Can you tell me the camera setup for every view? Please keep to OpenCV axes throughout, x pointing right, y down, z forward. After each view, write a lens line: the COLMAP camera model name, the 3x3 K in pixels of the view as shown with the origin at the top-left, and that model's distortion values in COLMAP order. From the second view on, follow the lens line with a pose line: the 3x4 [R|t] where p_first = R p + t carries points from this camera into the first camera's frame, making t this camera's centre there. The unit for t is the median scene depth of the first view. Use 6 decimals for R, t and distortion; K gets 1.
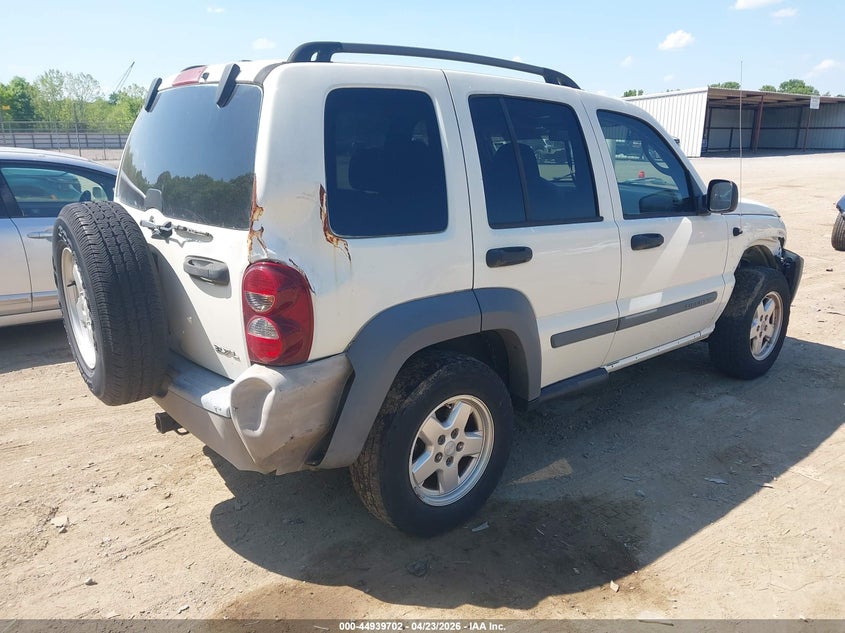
lens RADIAL K [[670.0, 0, 422.5], [0, 670.0, 316.5], [0, 0, 1]] dist [-0.004325, -0.007479]
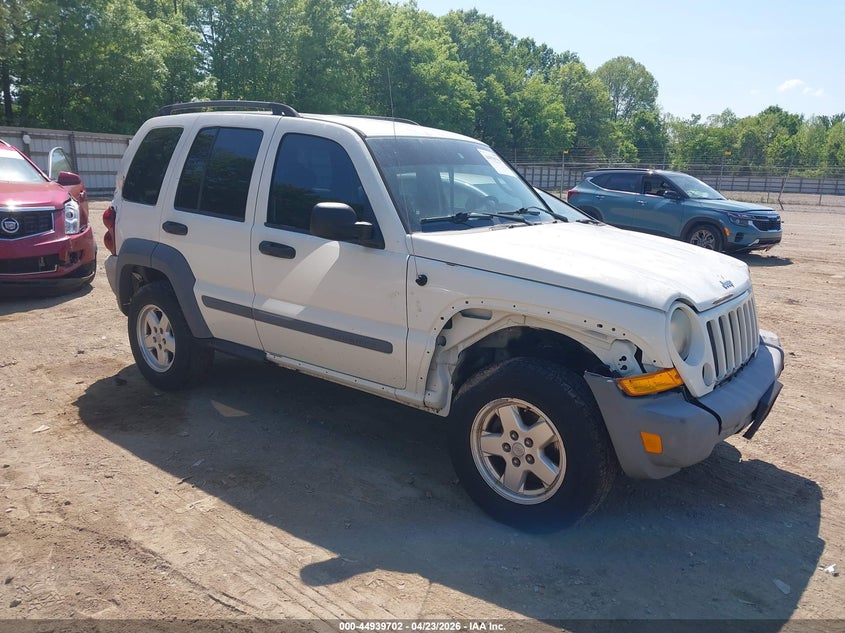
lens RADIAL K [[670.0, 0, 422.5], [0, 670.0, 316.5], [0, 0, 1]] dist [-0.004325, -0.007479]
pose [[0.231953, 0.223171, -0.946780, 1.473480], [-0.293497, 0.944020, 0.150616, -0.247504], [0.927393, 0.242942, 0.284468, 0.942873]]
